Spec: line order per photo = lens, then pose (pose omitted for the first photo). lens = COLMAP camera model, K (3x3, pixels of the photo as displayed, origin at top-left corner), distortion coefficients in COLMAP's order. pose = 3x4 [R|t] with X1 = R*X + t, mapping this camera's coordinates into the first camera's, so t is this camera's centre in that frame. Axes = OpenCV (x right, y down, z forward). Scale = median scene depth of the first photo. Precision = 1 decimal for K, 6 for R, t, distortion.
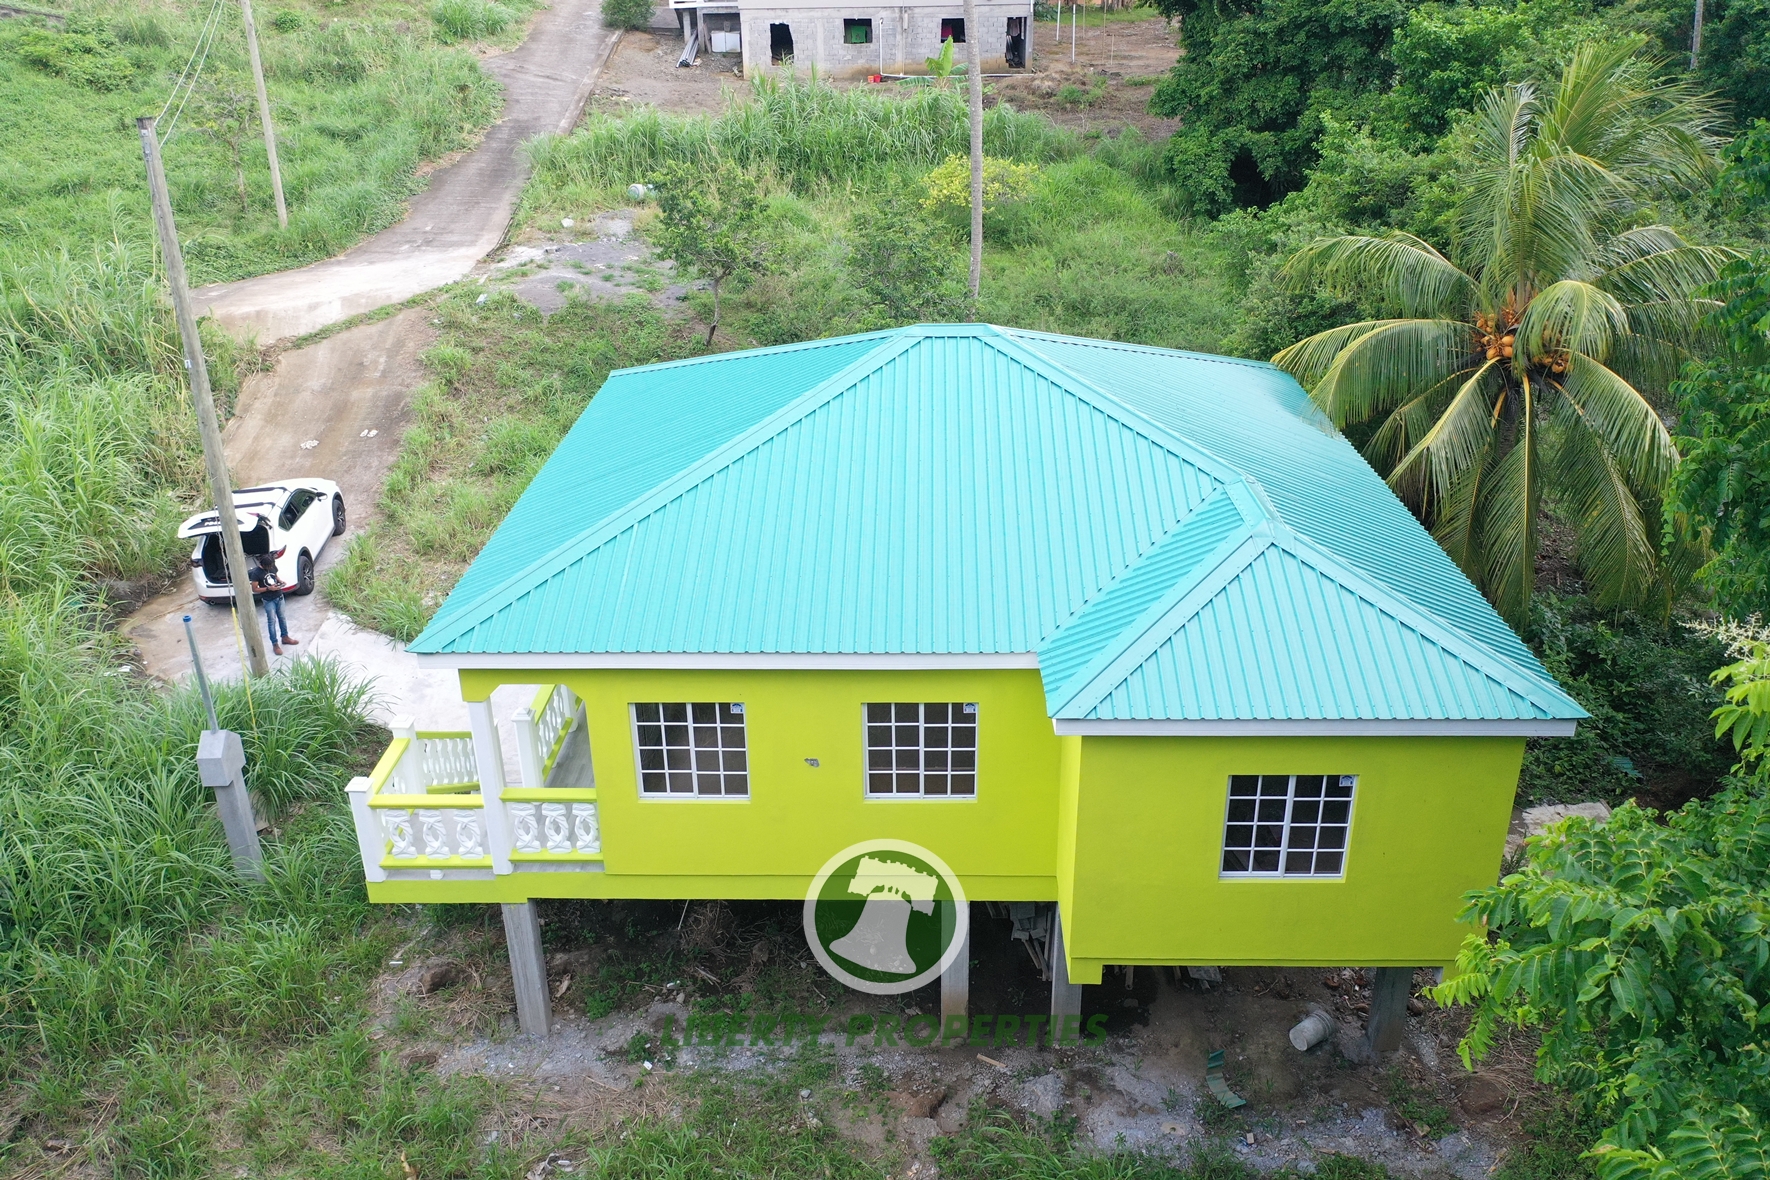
lens RADIAL K [[1397.1, 0, 889.4], [0, 1397.1, 590.0], [0, 0, 1]] dist [-0.001477, 0.002038]
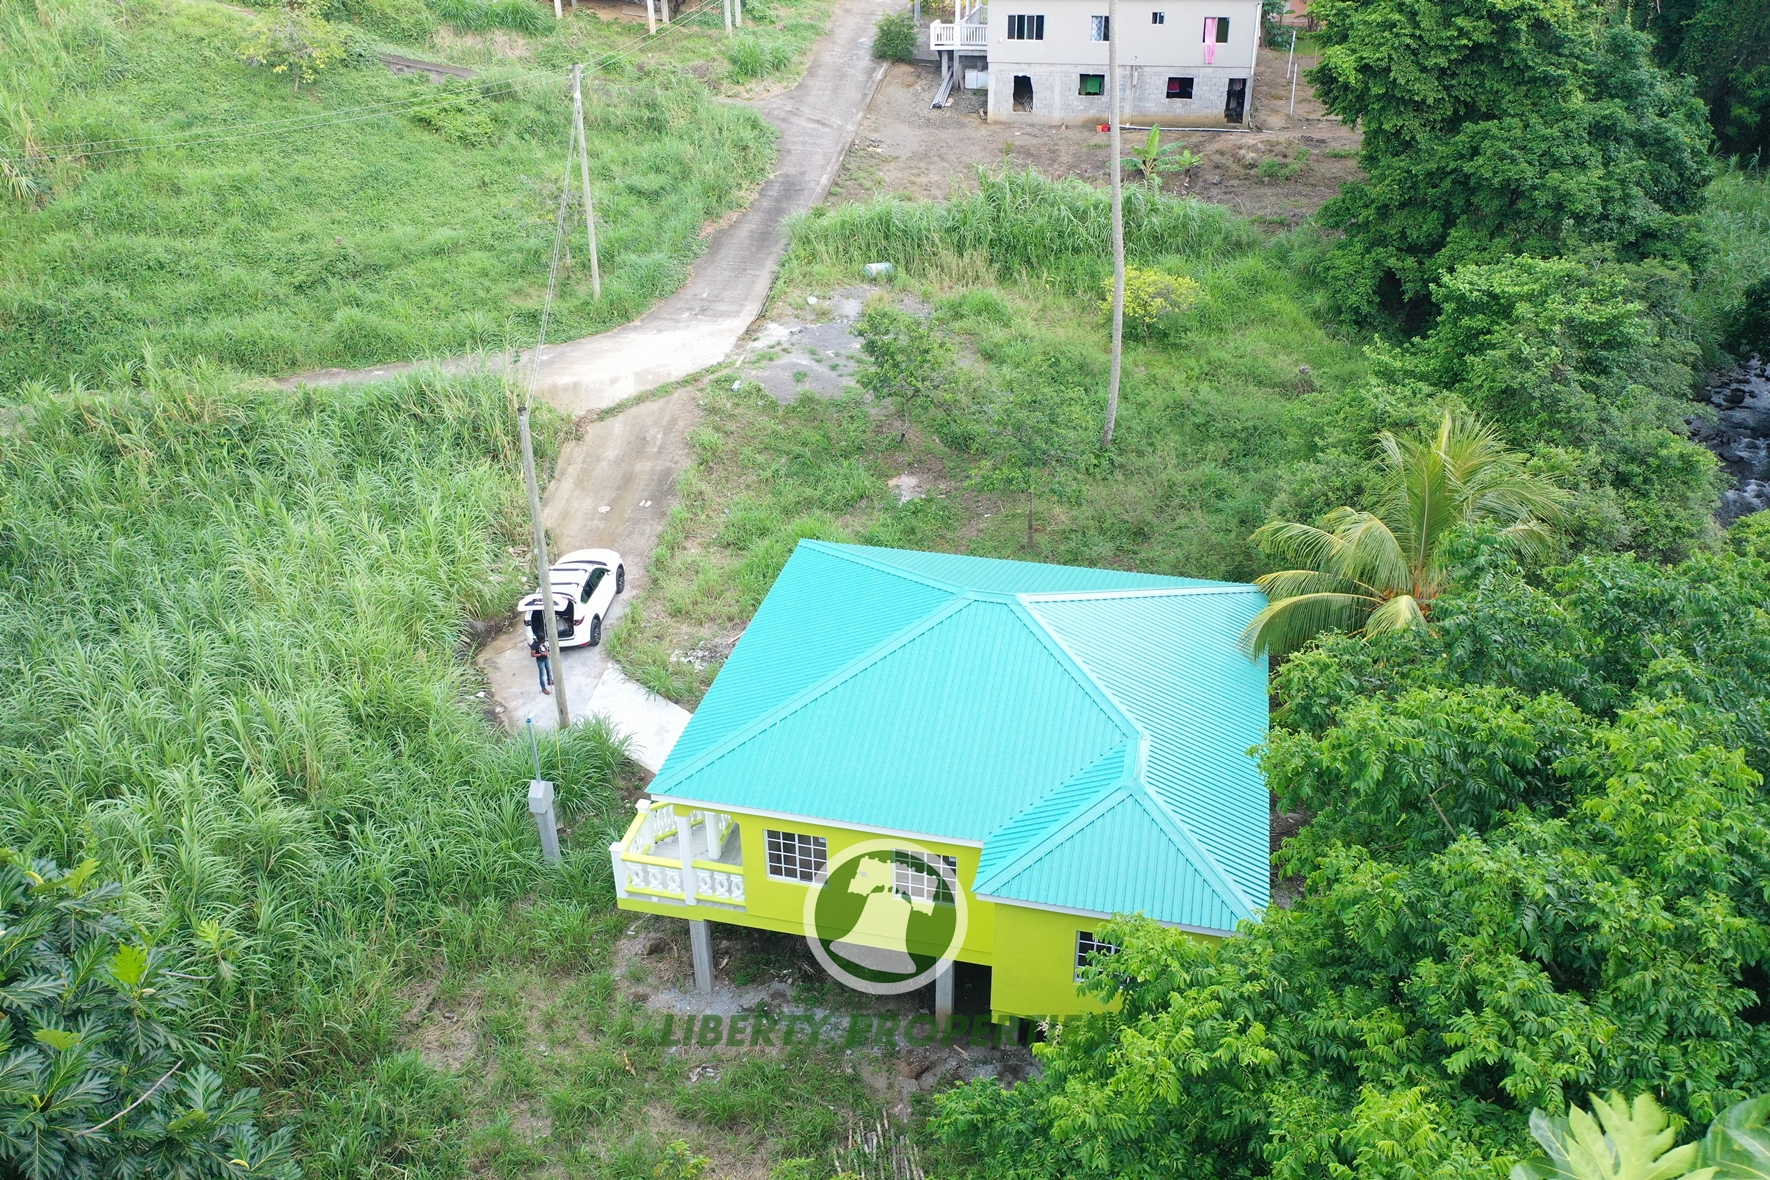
lens RADIAL K [[1397.1, 0, 884.5], [0, 1397.1, 589.6], [0, 0, 1]] dist [-0.001477, 0.002038]
pose [[0.978155, 0.103742, -0.180140, 0.117712], [-0.087010, 0.991332, 0.098443, -0.190859], [0.188791, -0.080619, 0.978702, -0.318345]]
